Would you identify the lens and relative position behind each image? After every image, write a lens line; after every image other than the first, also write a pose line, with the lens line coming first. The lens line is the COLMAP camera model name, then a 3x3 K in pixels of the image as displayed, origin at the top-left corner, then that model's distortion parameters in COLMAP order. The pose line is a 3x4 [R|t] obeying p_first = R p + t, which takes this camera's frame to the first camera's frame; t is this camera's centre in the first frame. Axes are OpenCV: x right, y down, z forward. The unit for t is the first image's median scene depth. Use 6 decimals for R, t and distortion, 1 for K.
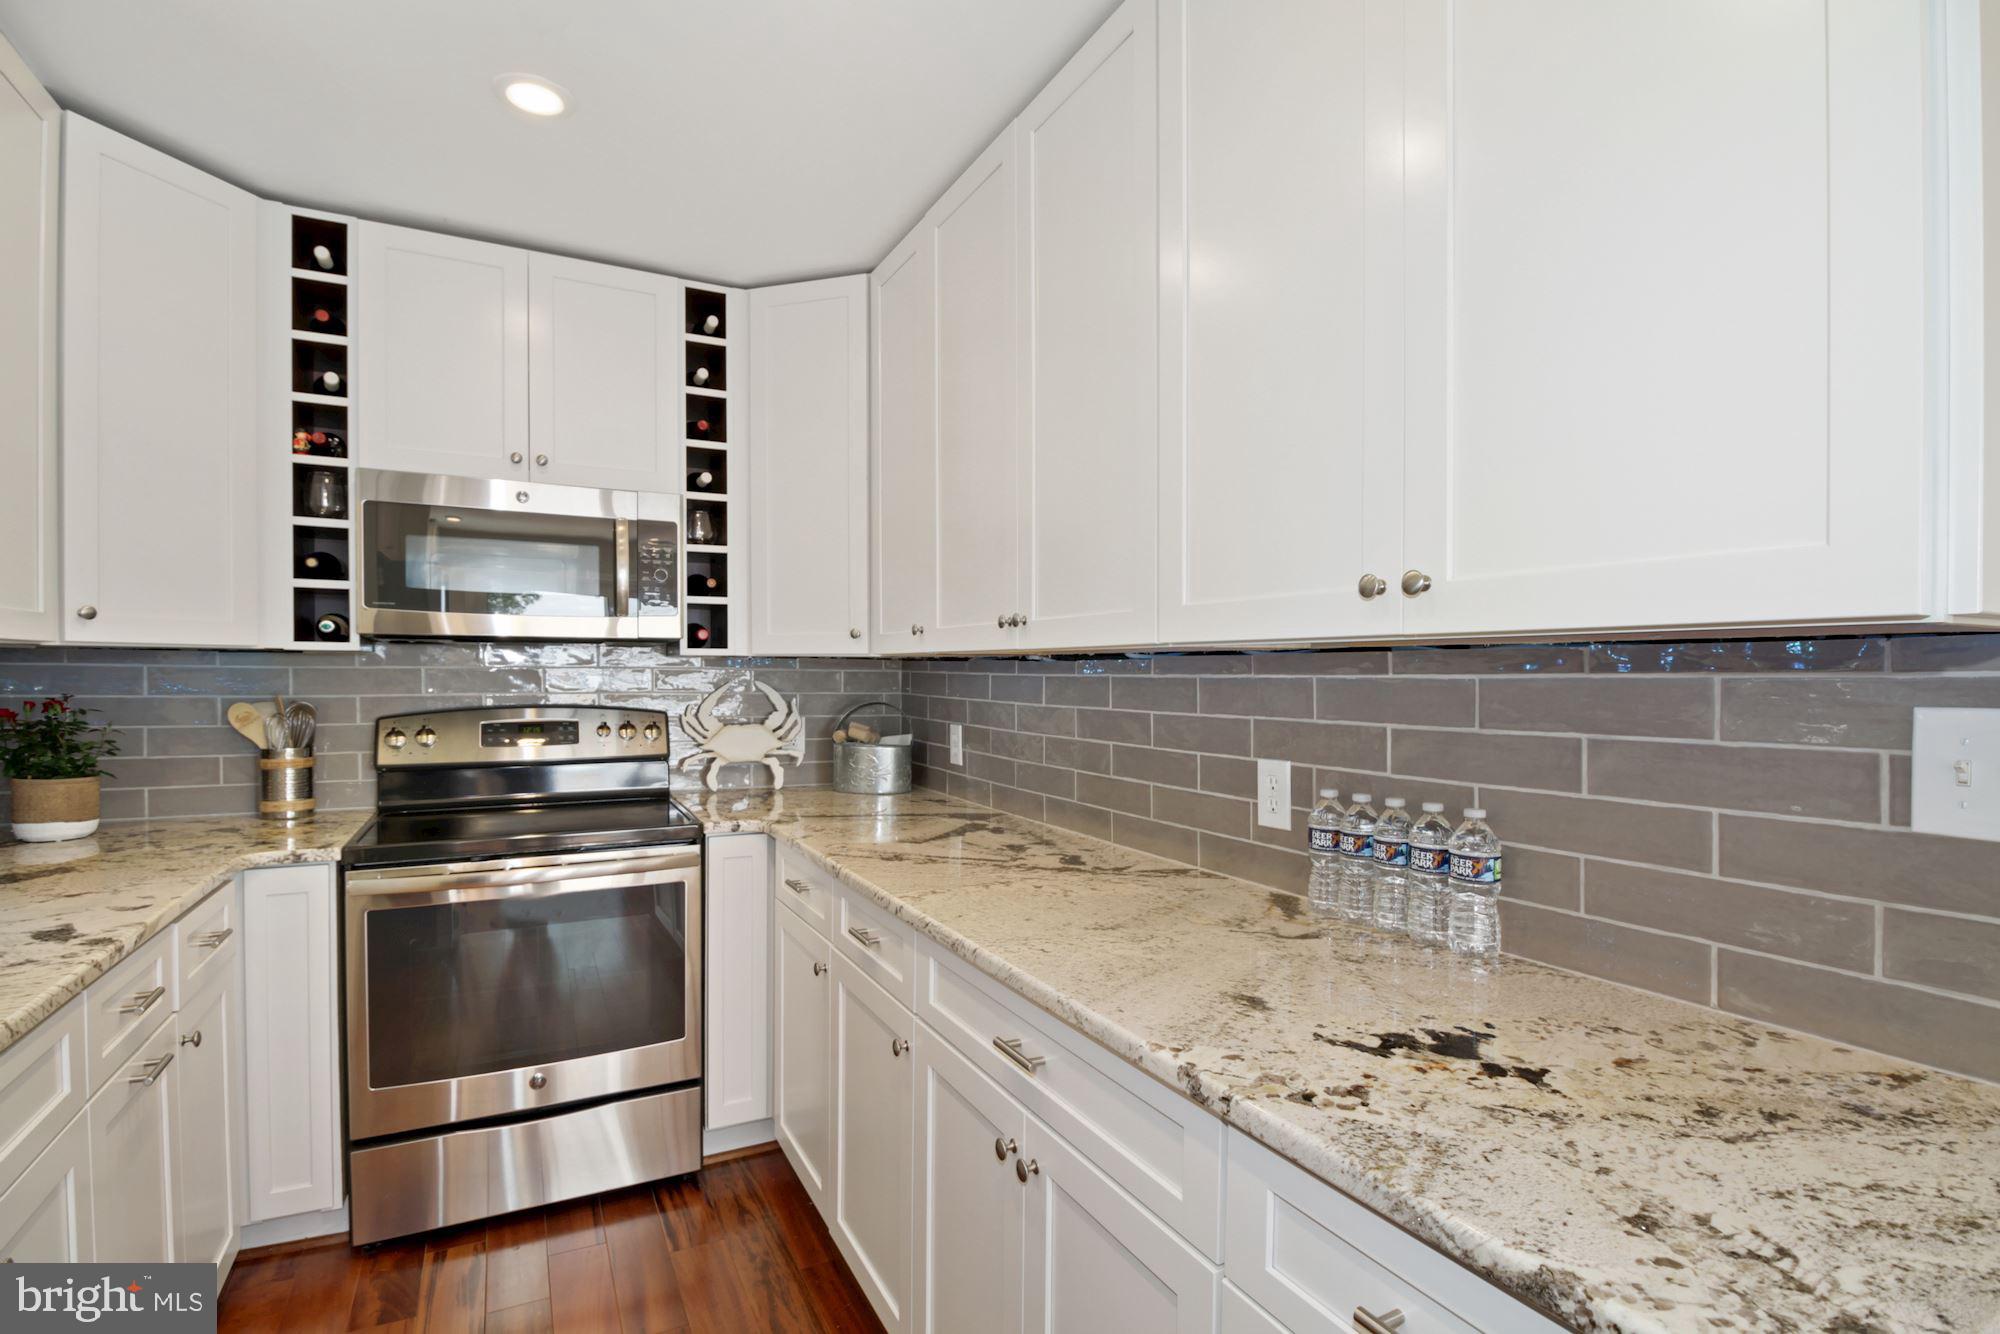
lens RADIAL K [[944.2, 0, 995.5], [0, 944.2, 676.3], [0, 0, 1]] dist [-0.014193, -0.001837]
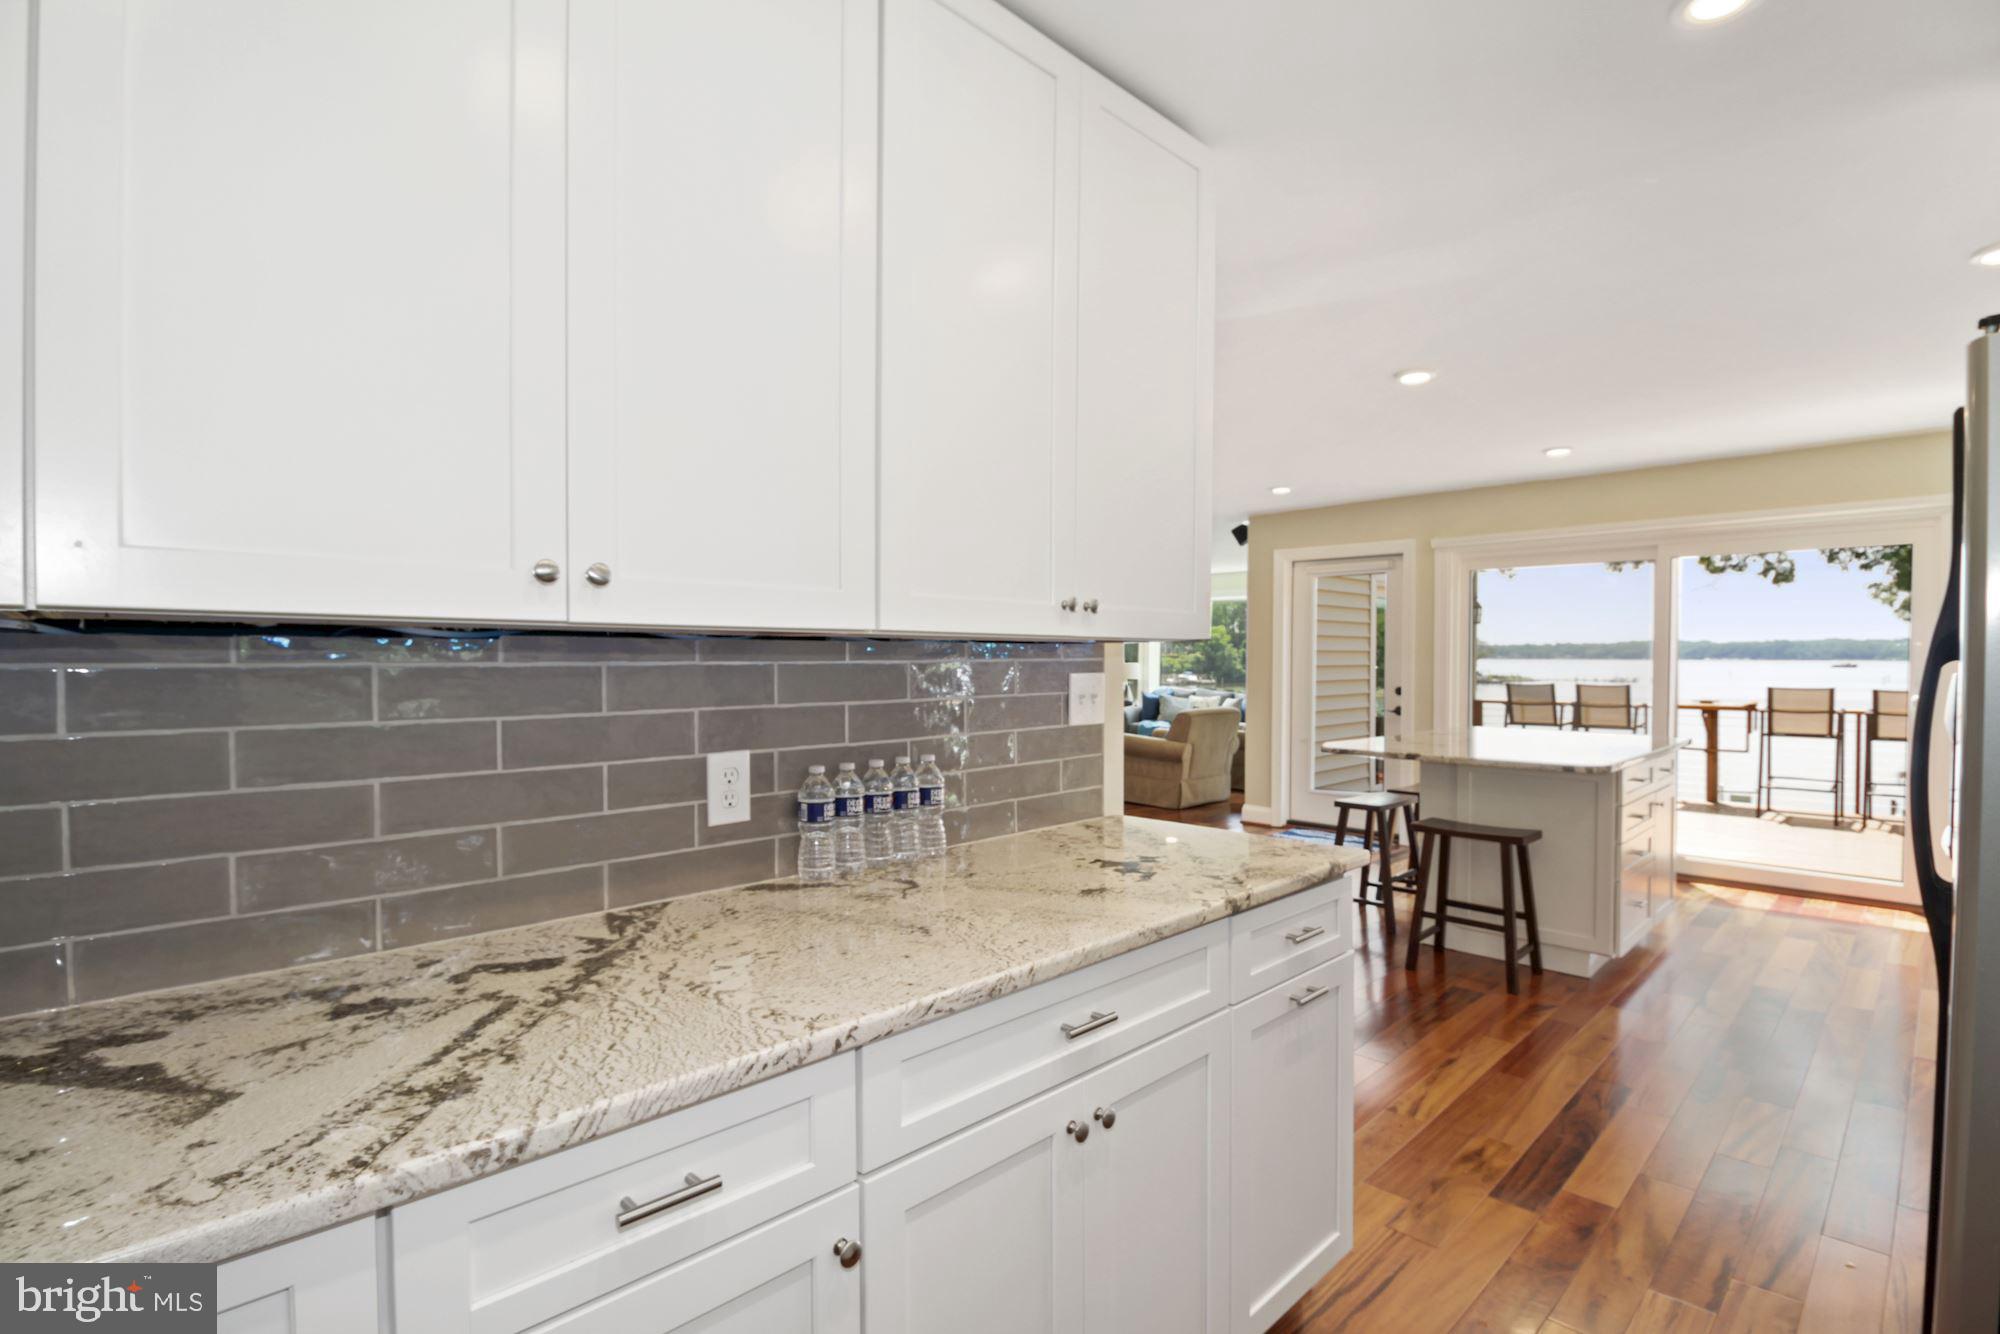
lens RADIAL K [[944.2, 0, 995.2], [0, 944.2, 674.2], [0, 0, 1]] dist [-0.014193, -0.001837]
pose [[-0.290767, -0.013291, 0.956701, -0.441814], [0.007021, 0.999847, 0.016024, -0.001195], [-0.956768, 0.011376, -0.290630, 0.661808]]
